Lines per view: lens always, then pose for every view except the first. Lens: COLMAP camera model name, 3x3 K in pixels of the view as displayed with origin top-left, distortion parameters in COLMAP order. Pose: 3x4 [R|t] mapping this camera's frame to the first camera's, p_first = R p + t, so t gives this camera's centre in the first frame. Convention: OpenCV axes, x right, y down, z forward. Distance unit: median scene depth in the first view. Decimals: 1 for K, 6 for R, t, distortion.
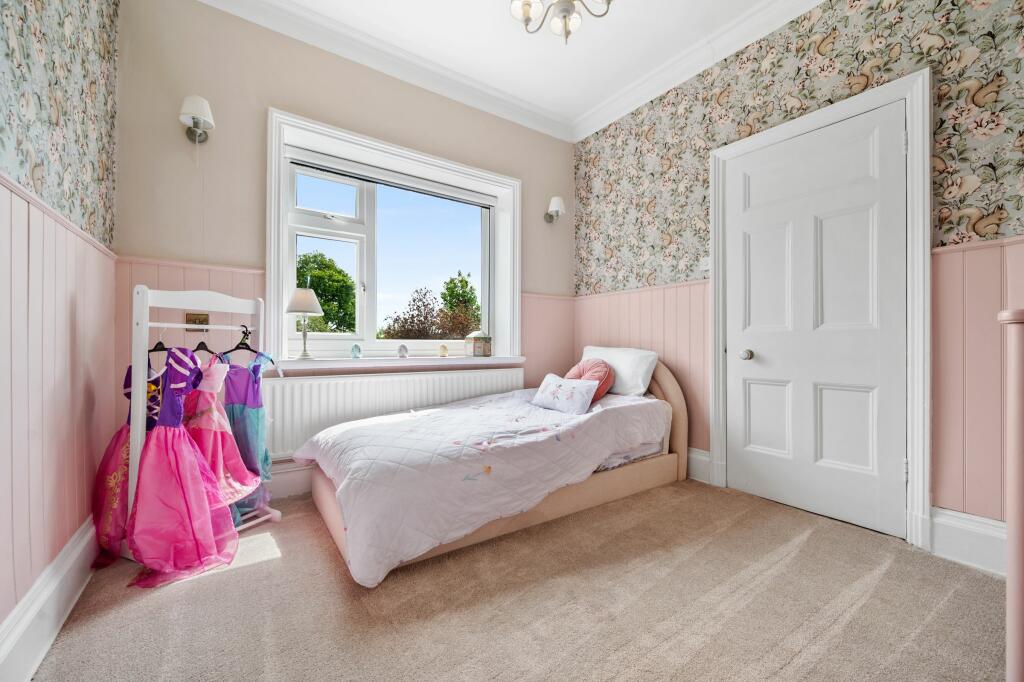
lens RADIAL K [[405.0, 0, 503.1], [0, 405.0, 342.4], [0, 0, 1]] dist [-0.001453, 0.000068]
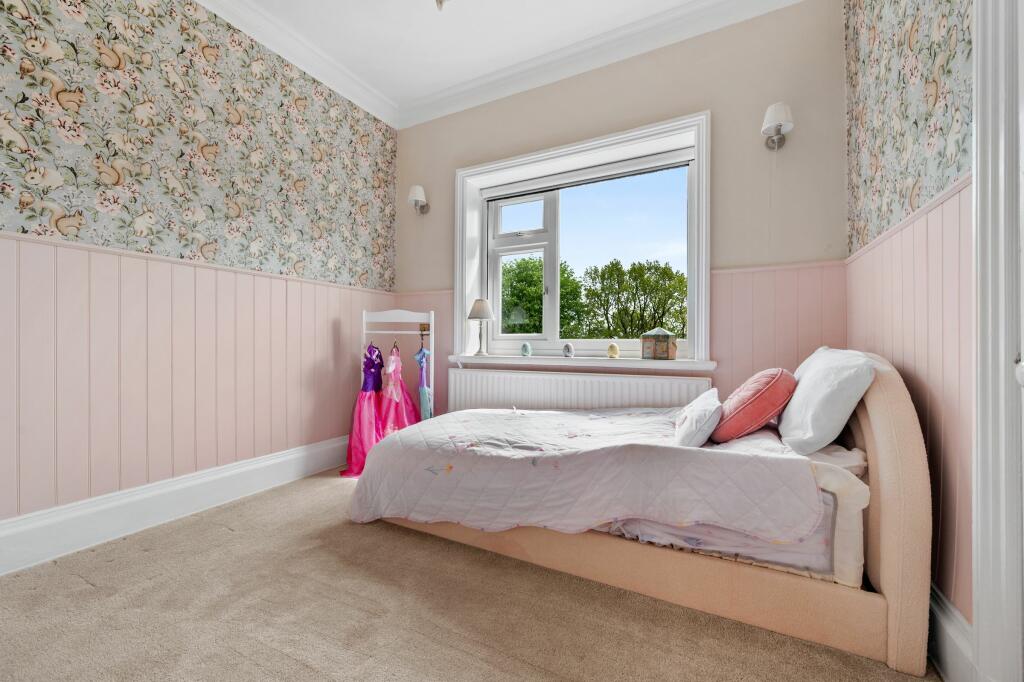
lens RADIAL K [[405.0, 0, 506.4], [0, 405.0, 342.7], [0, 0, 1]] dist [-0.001453, 0.000068]
pose [[0.469122, -0.004144, -0.883123, 0.688141], [0.000400, 0.999990, -0.004480, 0.007759], [0.883133, 0.001749, 0.469119, 0.499005]]
